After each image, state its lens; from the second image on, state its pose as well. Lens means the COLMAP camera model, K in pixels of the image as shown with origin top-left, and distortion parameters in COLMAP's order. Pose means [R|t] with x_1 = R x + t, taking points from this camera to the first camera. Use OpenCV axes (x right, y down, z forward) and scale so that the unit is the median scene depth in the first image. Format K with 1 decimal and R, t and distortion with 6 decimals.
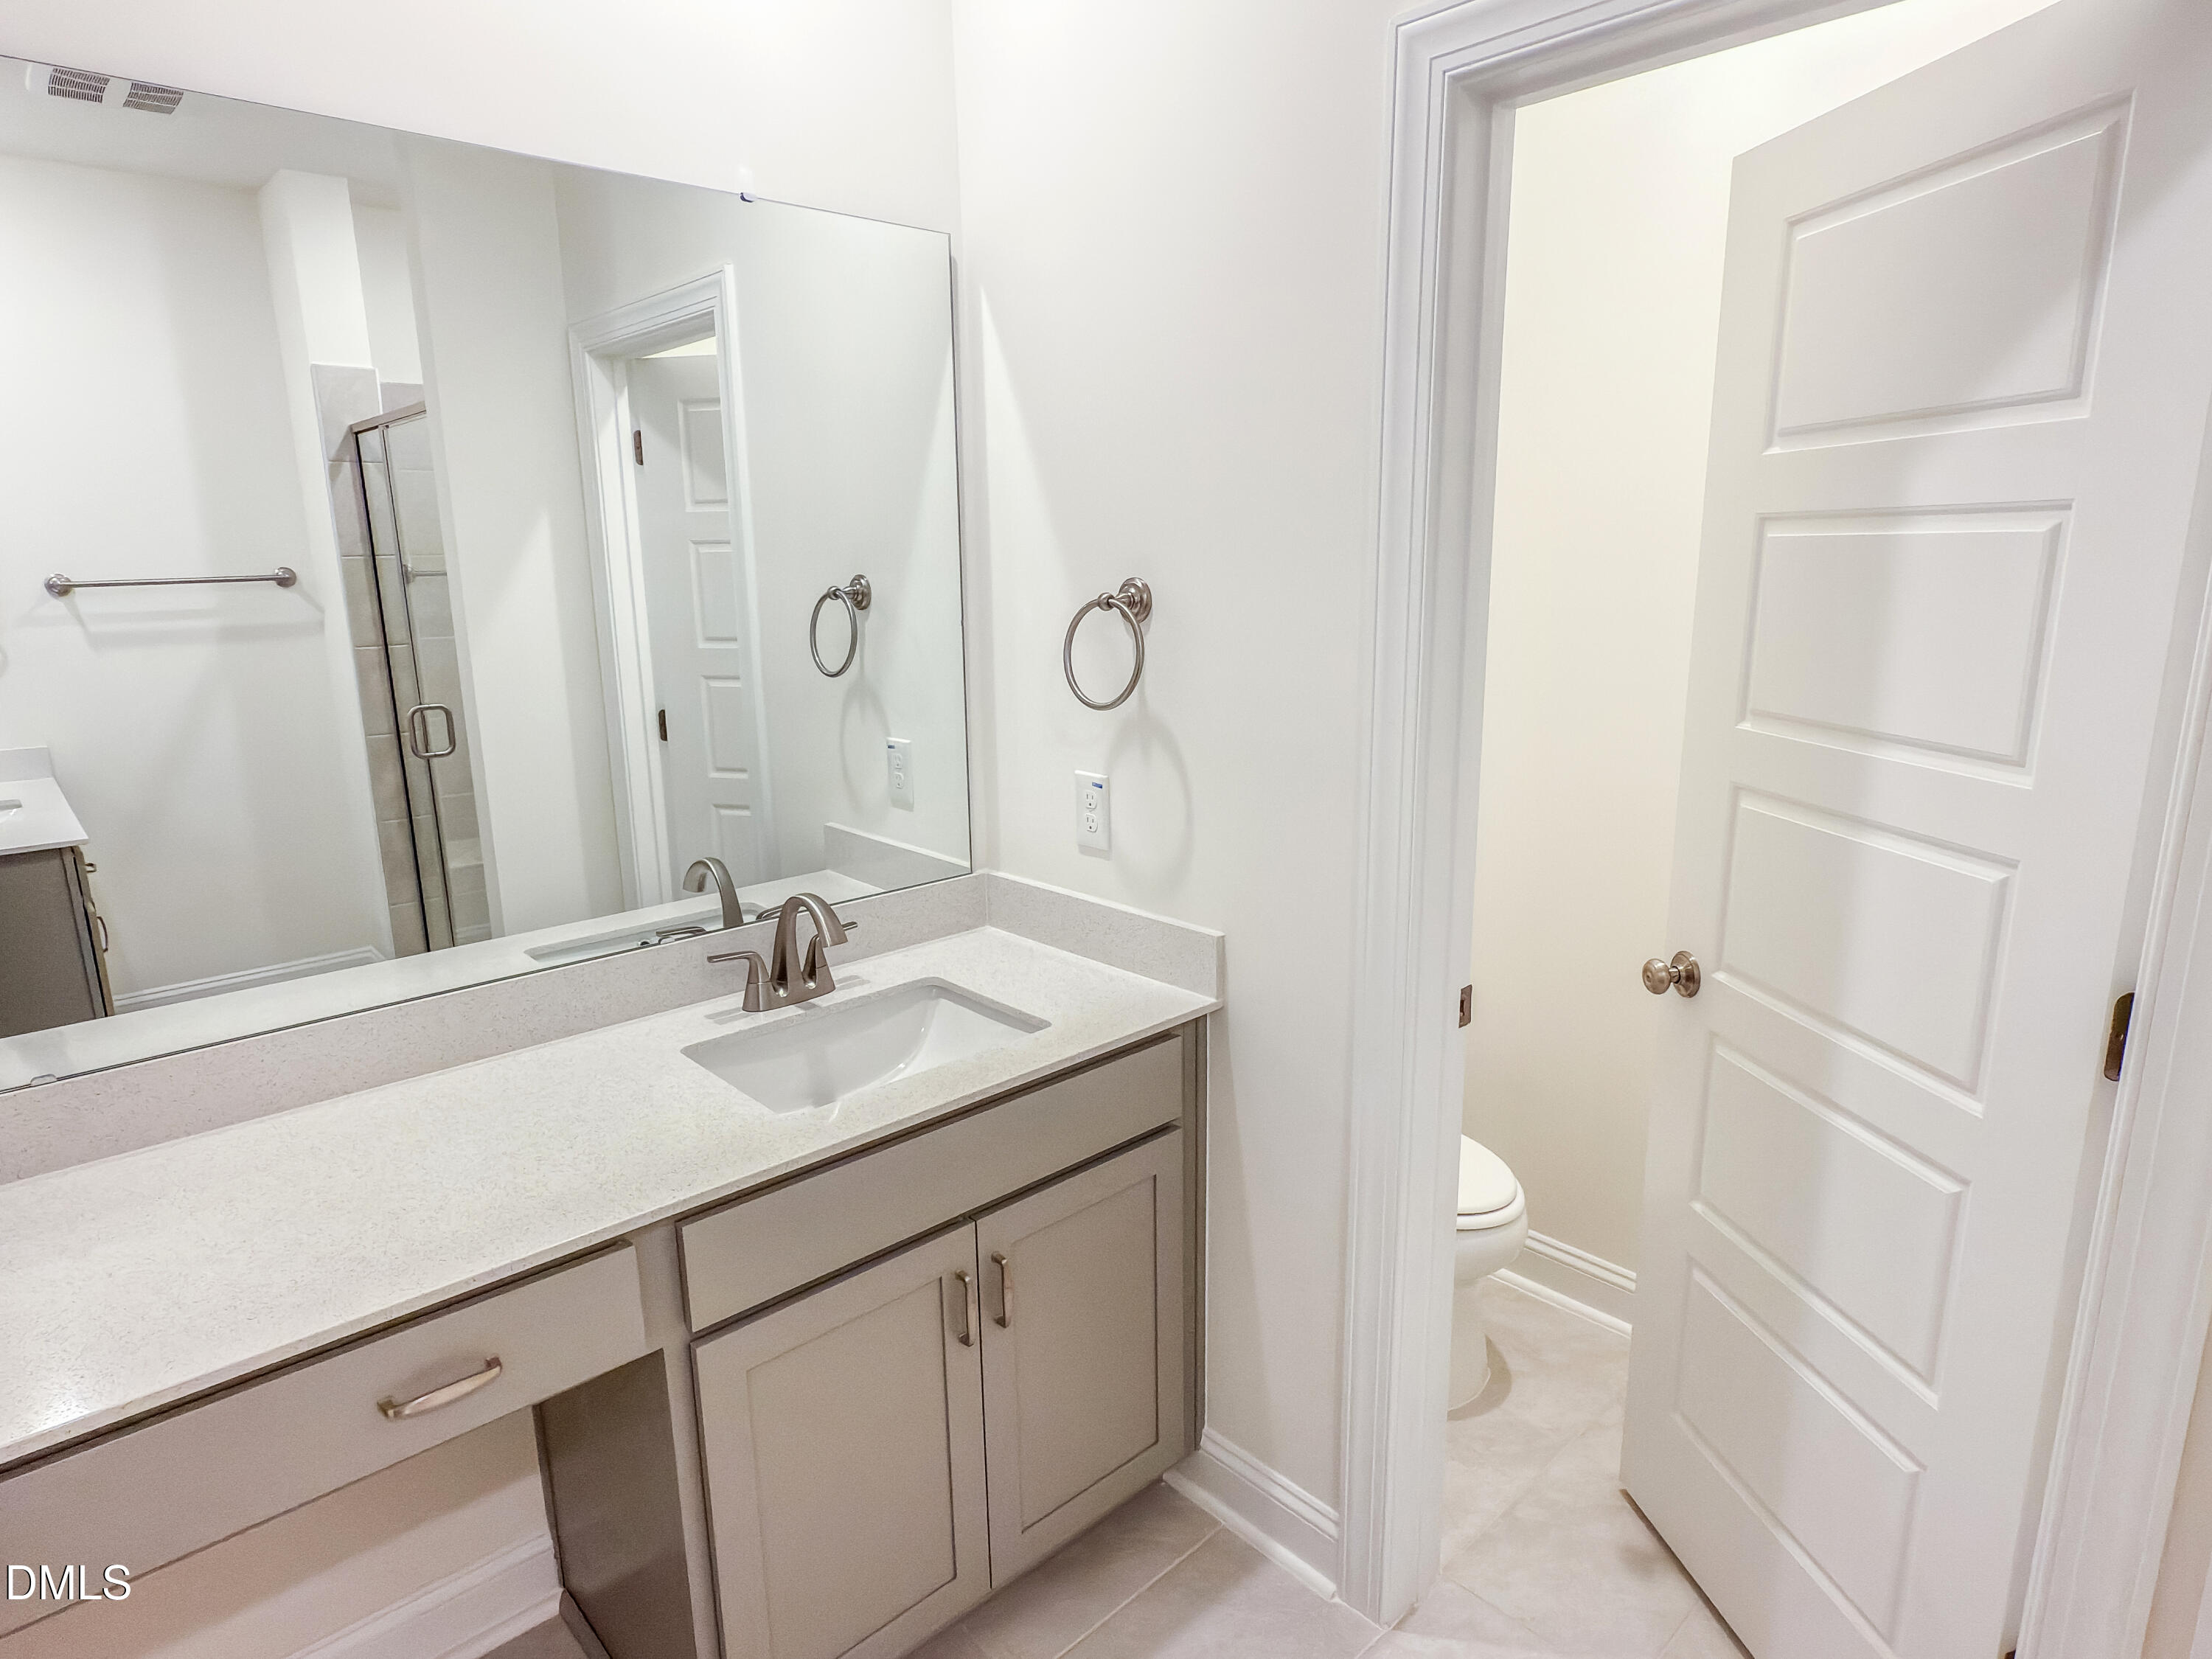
lens RADIAL K [[1260.7, 0, 1096.3], [0, 1260.7, 831.6], [0, 0, 1]] dist [0.005534, 0.000384]
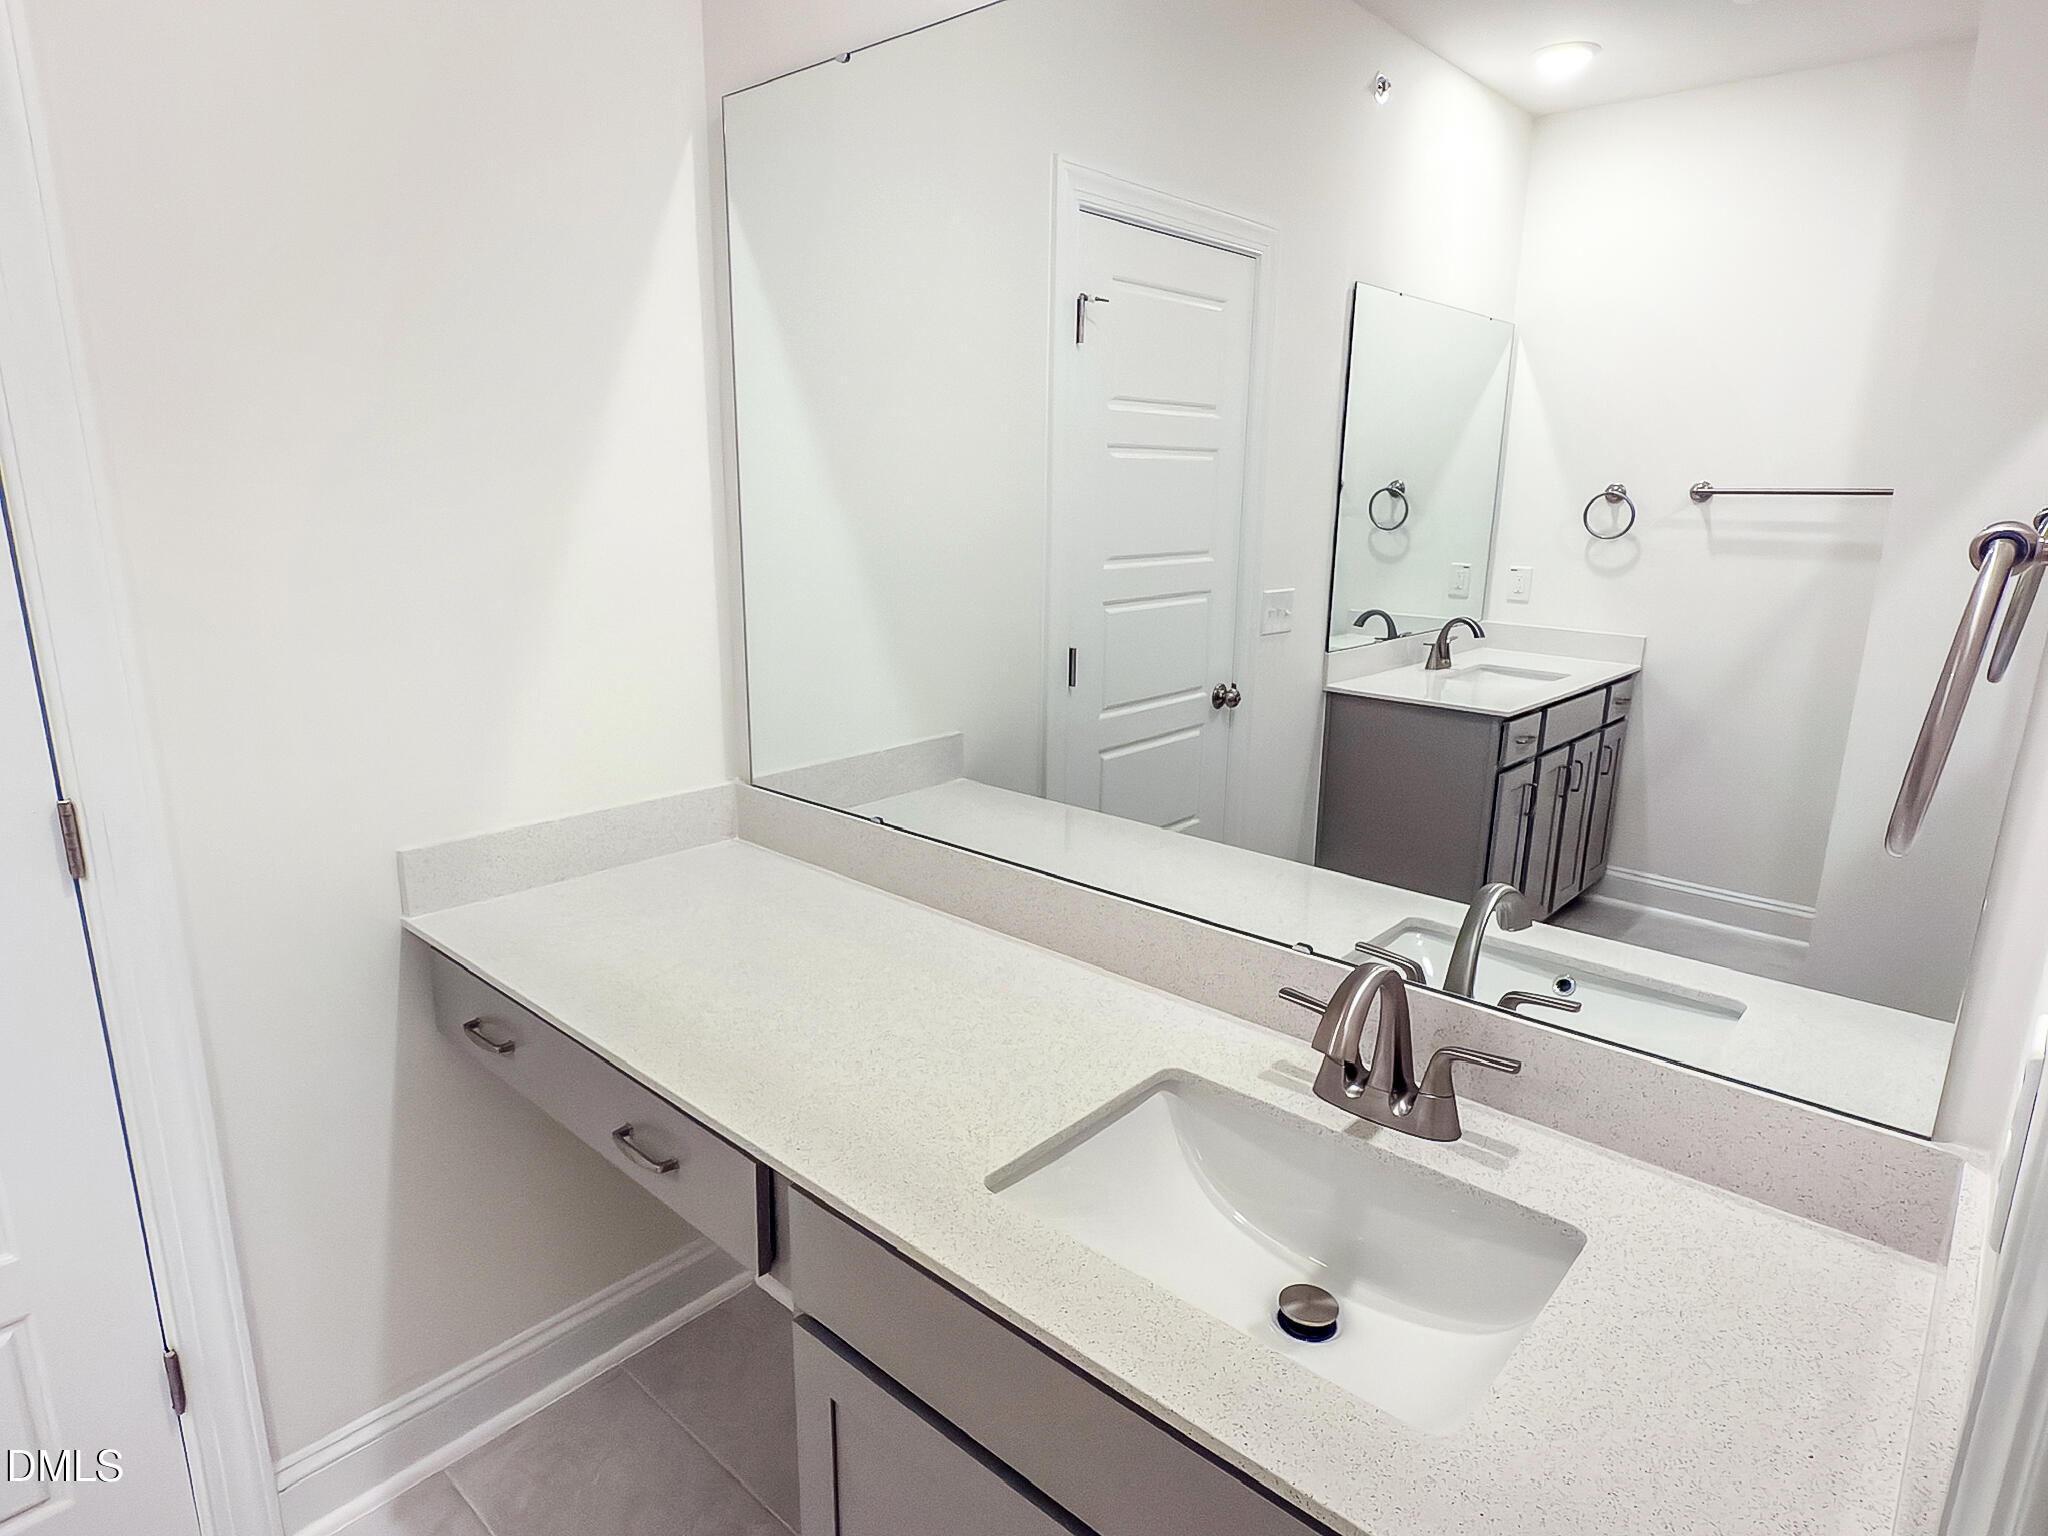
lens RADIAL K [[1167.3, 0, 1015.8], [0, 1167.3, 769.8], [0, 0, 1]] dist [0.005534, 0.000384]
pose [[0.097910, 0.257547, -0.961292, 0.135386], [-0.234247, 0.944759, 0.229259, -0.063229], [0.967234, 0.202733, 0.152831, 0.334976]]
